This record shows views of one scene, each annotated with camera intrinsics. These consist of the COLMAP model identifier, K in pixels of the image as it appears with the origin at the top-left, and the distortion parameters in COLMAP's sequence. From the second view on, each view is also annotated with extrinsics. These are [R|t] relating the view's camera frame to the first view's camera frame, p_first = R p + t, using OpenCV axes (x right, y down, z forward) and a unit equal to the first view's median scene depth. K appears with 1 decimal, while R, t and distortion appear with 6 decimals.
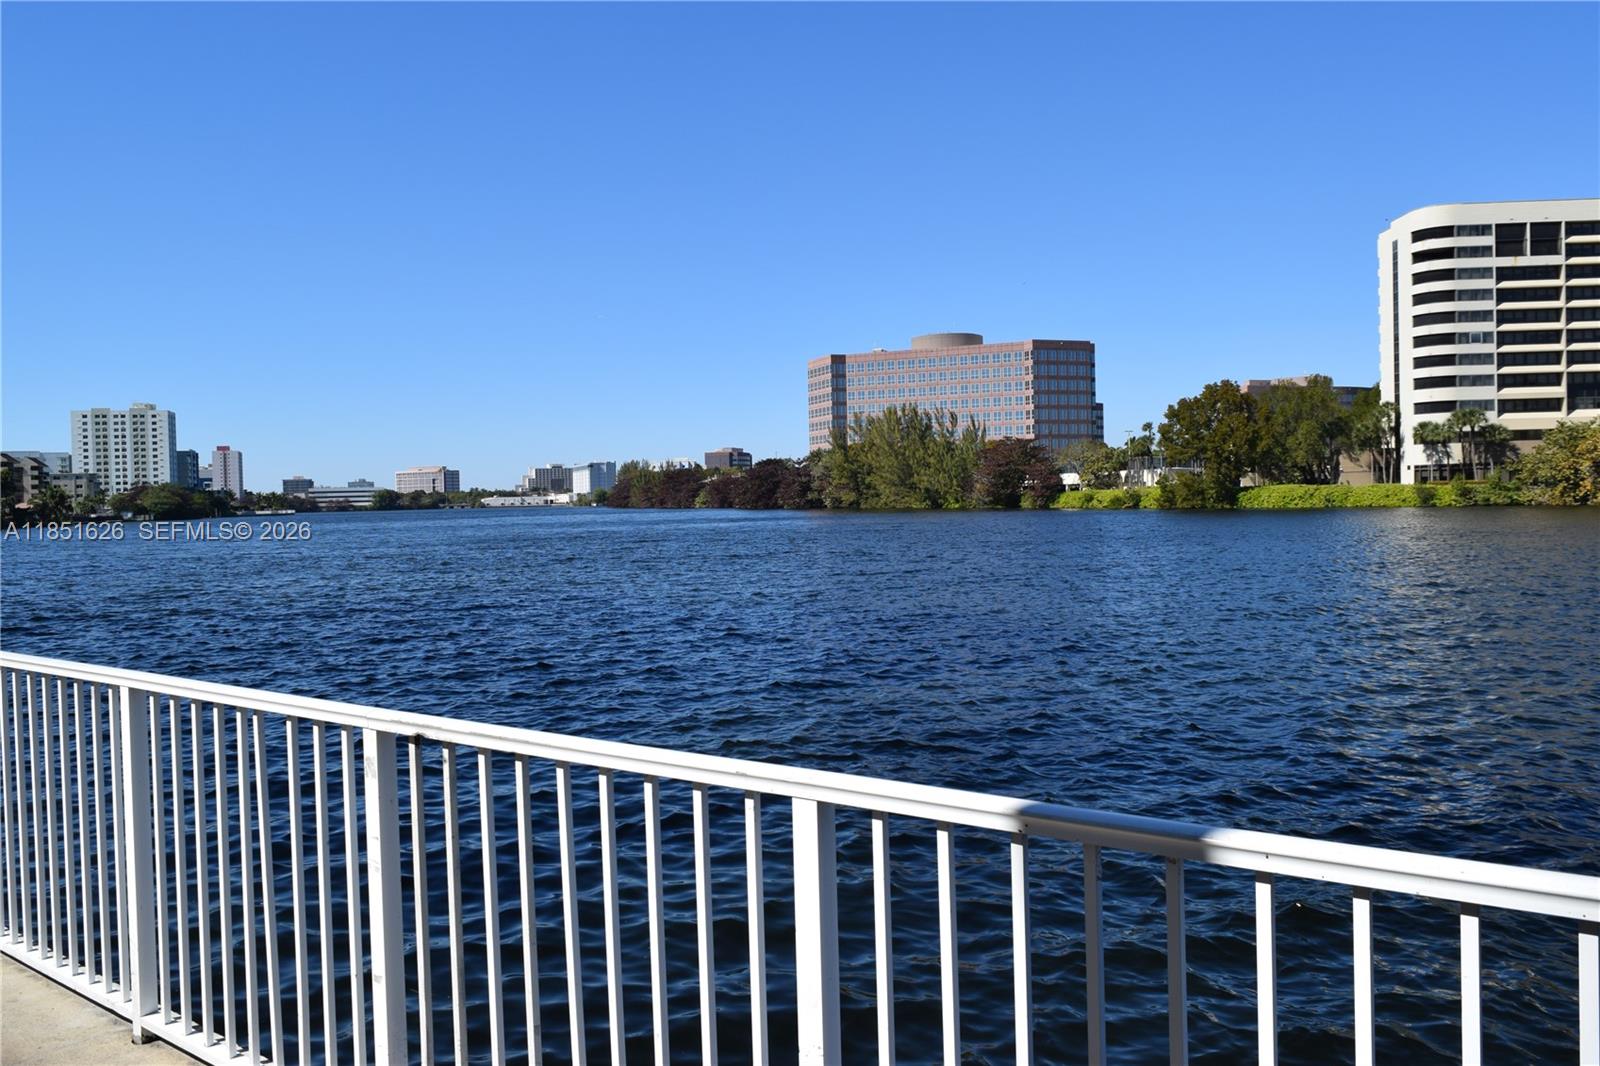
lens RADIAL K [[1233.1, 0, 796.3], [0, 1233.1, 523.7], [0, 0, 1]] dist [-0.019787, 0.002185]
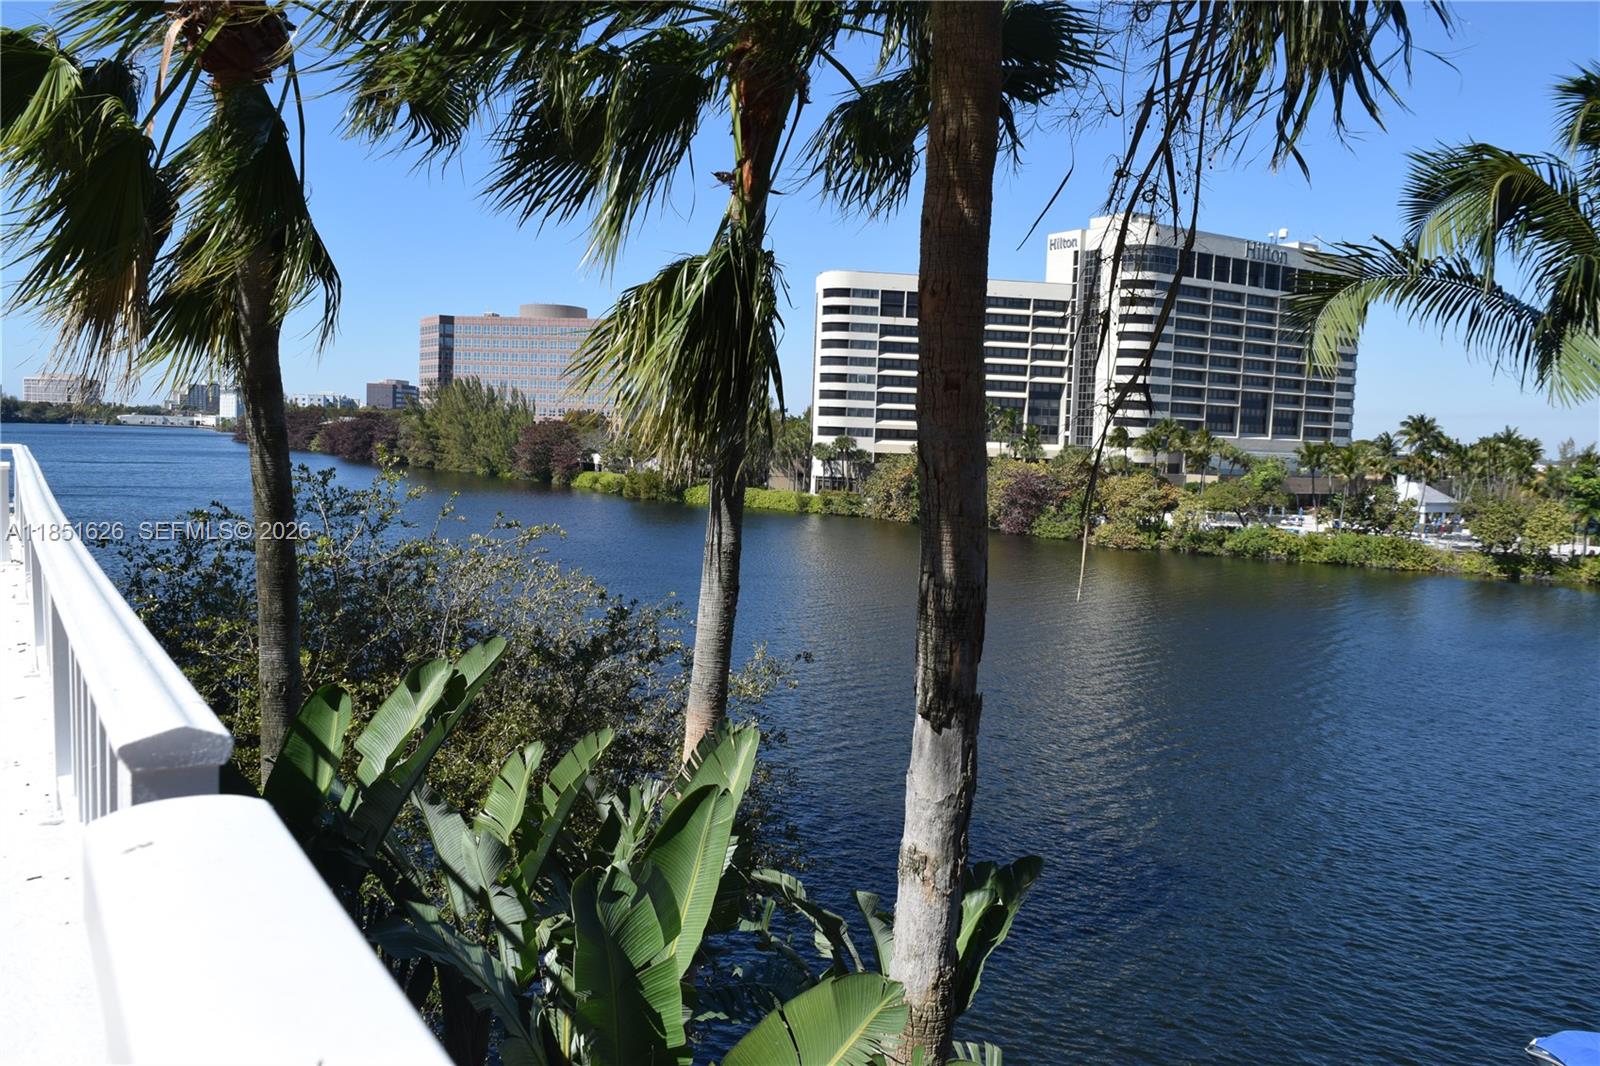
lens RADIAL K [[1228.1, 0, 801.5], [0, 1228.1, 525.3], [0, 0, 1]] dist [-0.018516, 0.000477]
pose [[0.969285, 0.042374, 0.242261, 0.133681], [-0.055136, 0.997412, 0.046142, -0.038680], [-0.239679, -0.058082, 0.969113, -0.156203]]
